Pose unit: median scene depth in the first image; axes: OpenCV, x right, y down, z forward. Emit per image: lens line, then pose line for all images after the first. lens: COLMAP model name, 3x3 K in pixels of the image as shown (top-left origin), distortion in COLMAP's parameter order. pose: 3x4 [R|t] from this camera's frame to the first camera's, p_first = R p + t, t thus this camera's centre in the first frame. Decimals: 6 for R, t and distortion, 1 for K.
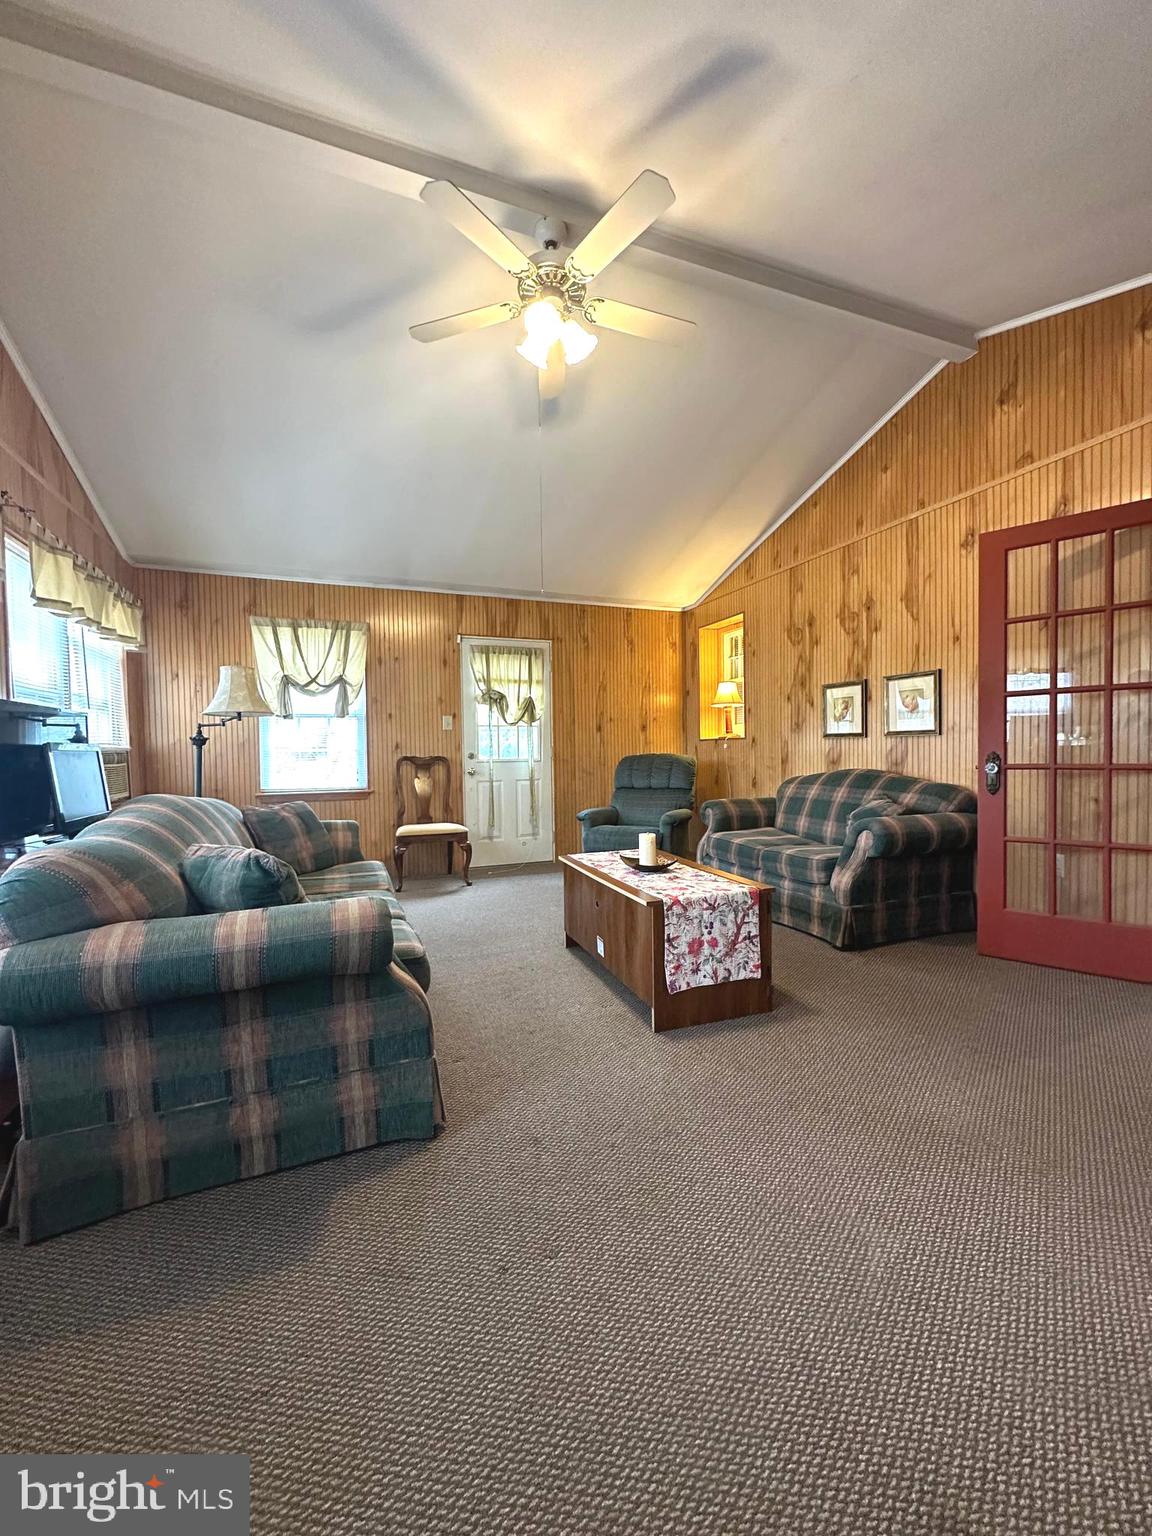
lens RADIAL K [[611.8, 0, 574.6], [0, 611.8, 765.7], [0, 0, 1]] dist [-0.003256, 0.000882]
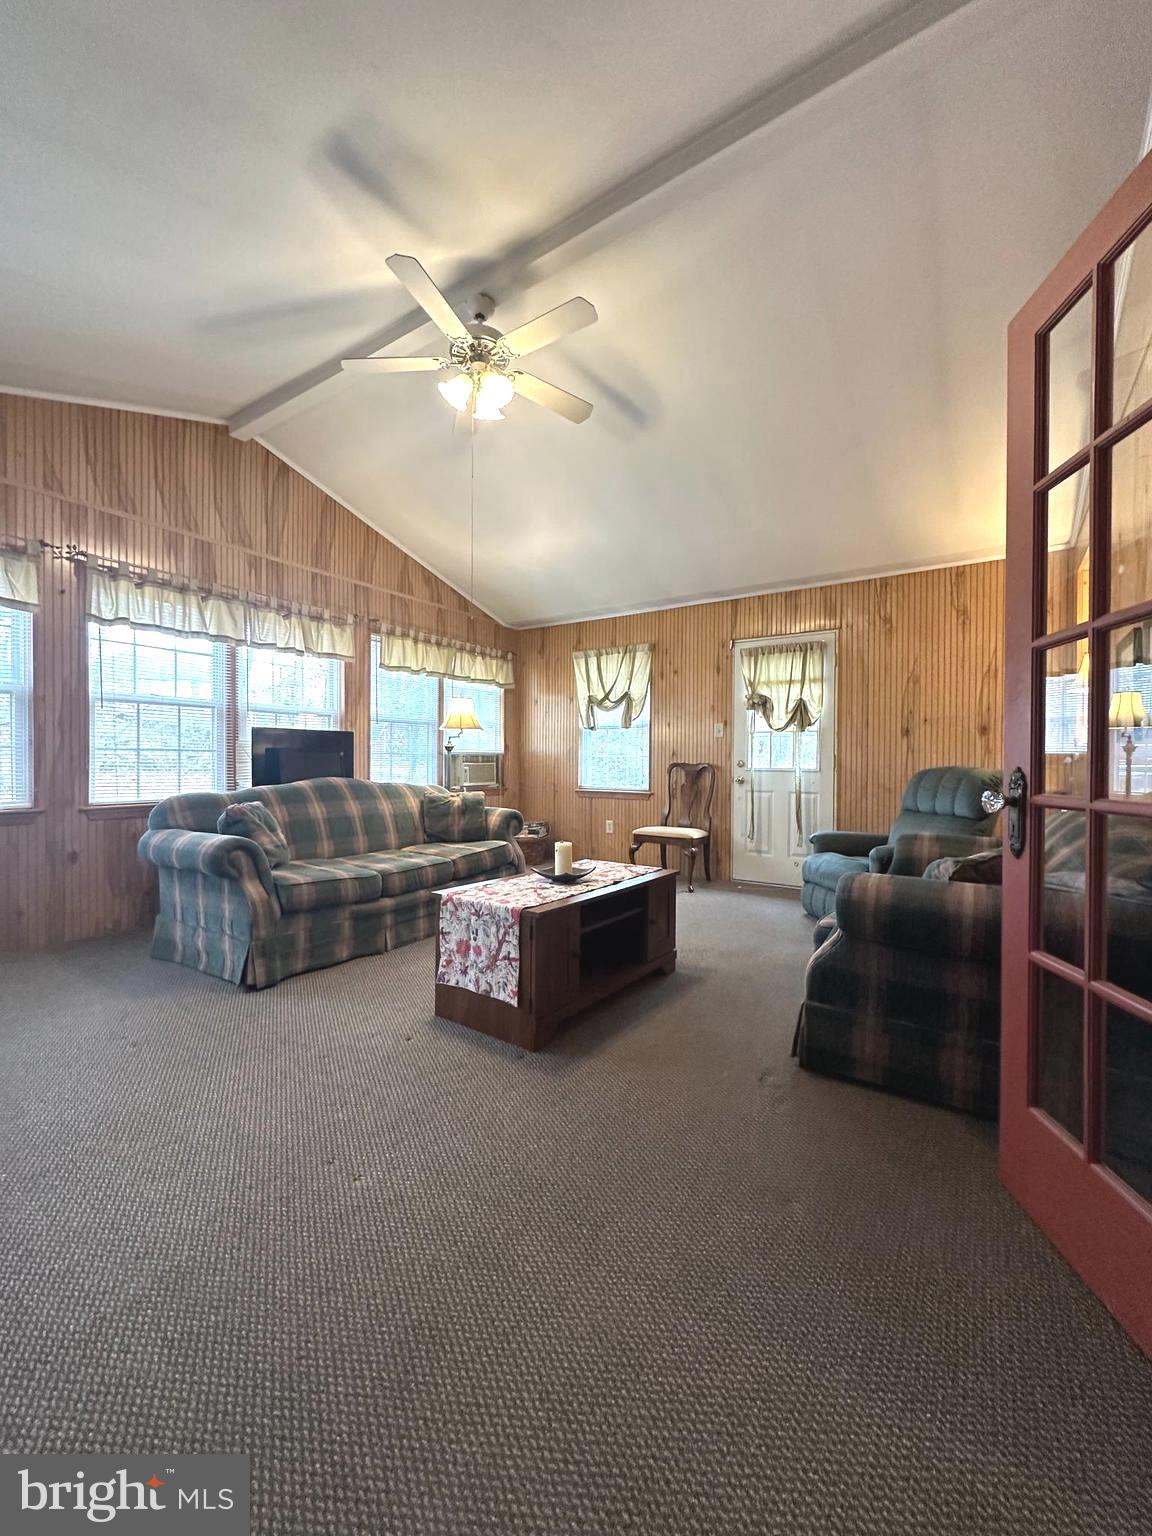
lens RADIAL K [[611.8, 0, 579.4], [0, 611.8, 766.7], [0, 0, 1]] dist [-0.003256, 0.000882]
pose [[0.566158, 0.024936, -0.823919, 1.013330], [-0.036212, 0.999330, 0.005361, -0.015898], [0.823501, 0.026800, 0.566682, 0.512546]]
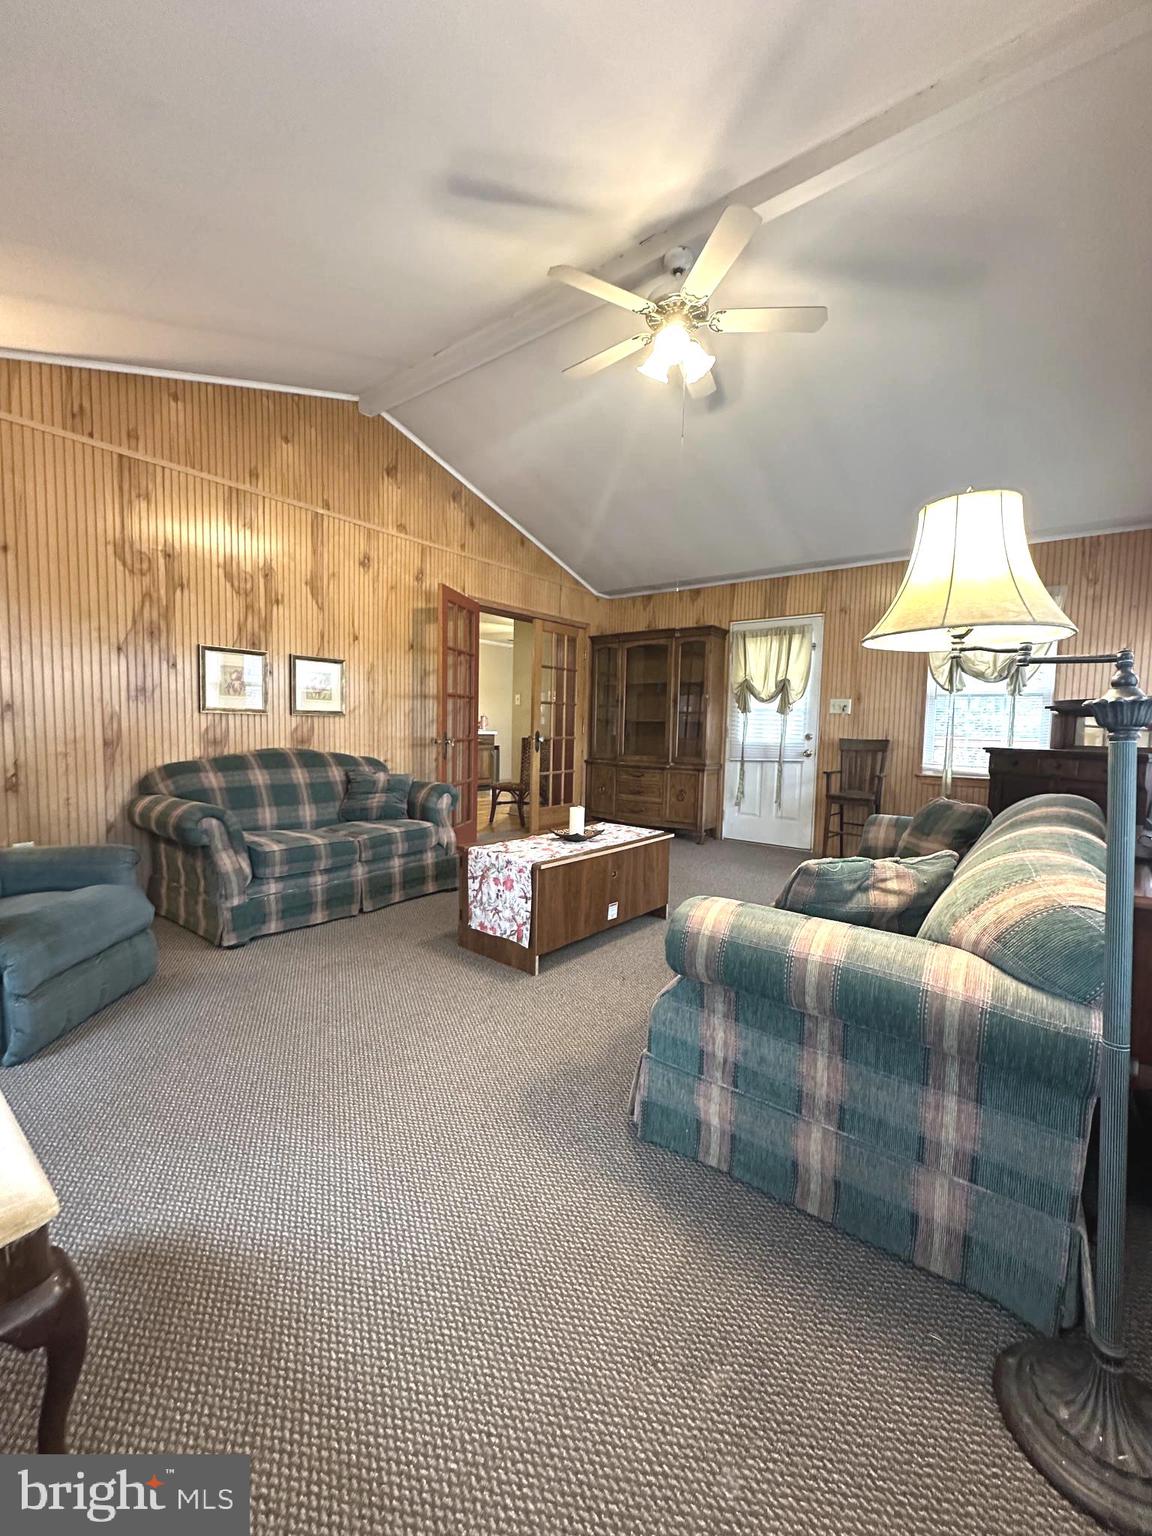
lens RADIAL K [[611.8, 0, 567.1], [0, 611.8, 765.1], [0, 0, 1]] dist [-0.003256, 0.000882]
pose [[-0.500233, -0.053043, 0.864265, -0.751625], [0.009549, 0.997723, 0.066761, -0.037414], [-0.865838, 0.041649, -0.498588, 1.430260]]
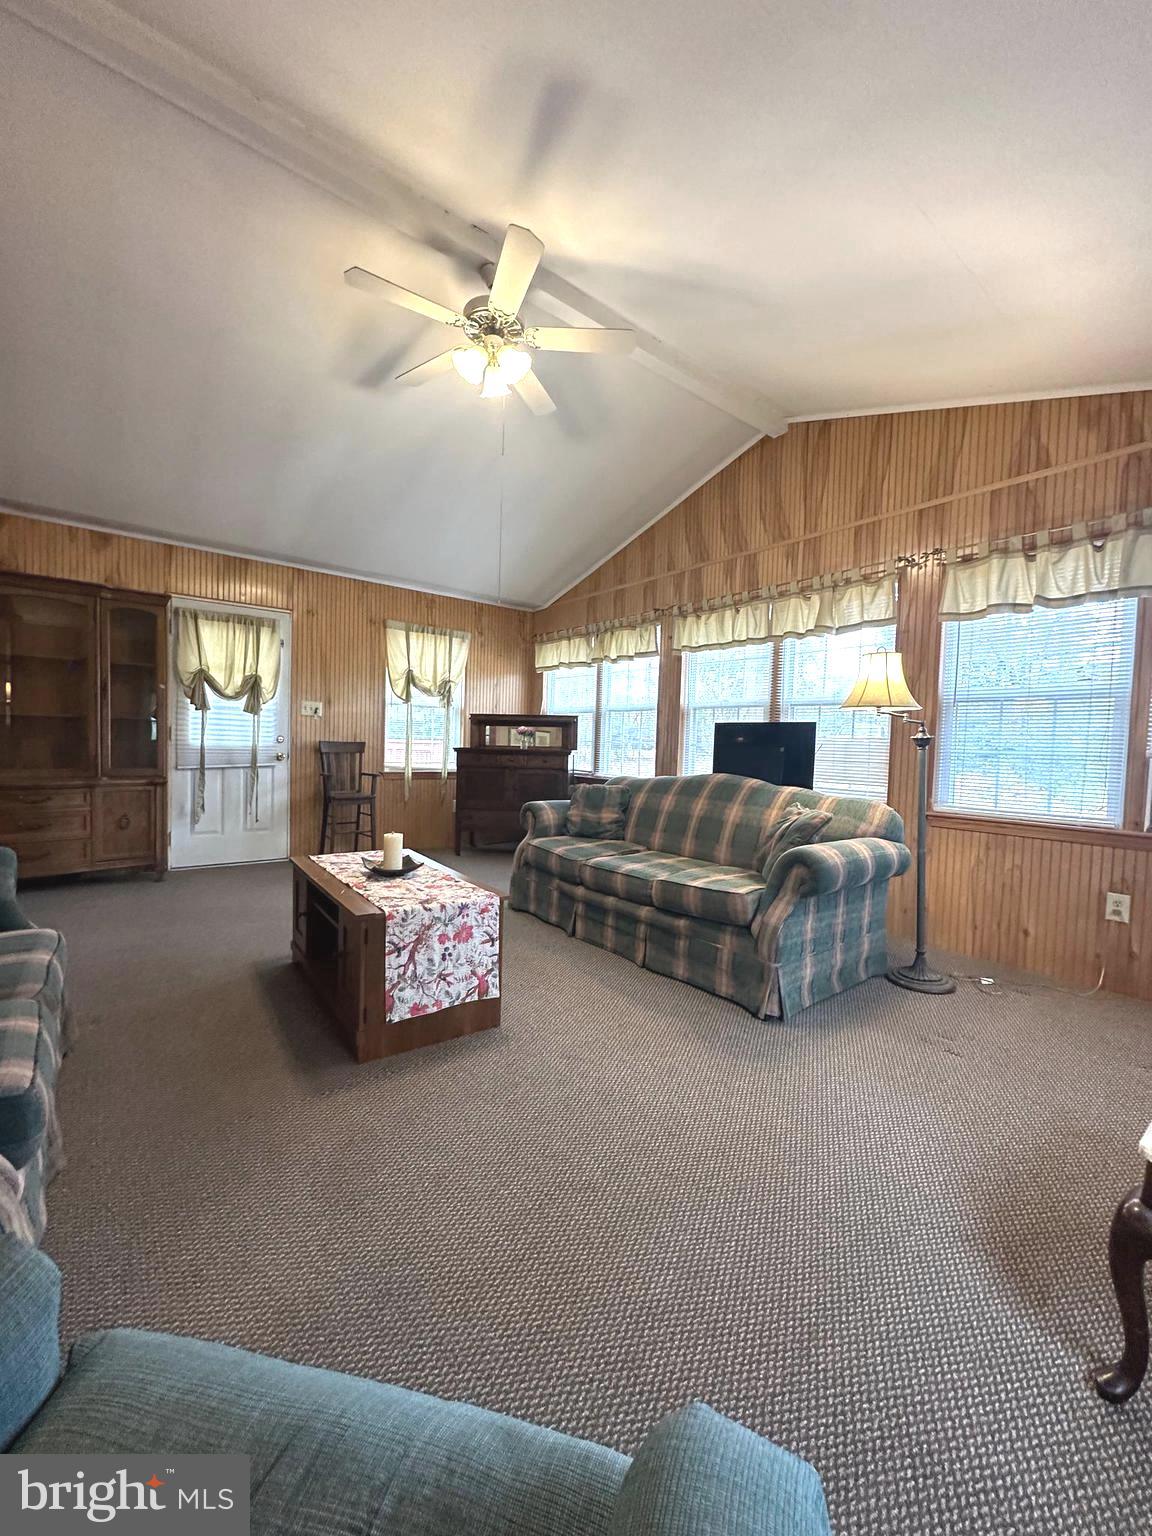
lens RADIAL K [[611.8, 0, 582.7], [0, 611.8, 767.0], [0, 0, 1]] dist [-0.003256, 0.000882]
pose [[-0.957946, -0.002324, -0.286939, 0.278398], [-0.023132, 0.997338, 0.069149, -0.055377], [0.286015, 0.072879, -0.955450, 1.834058]]
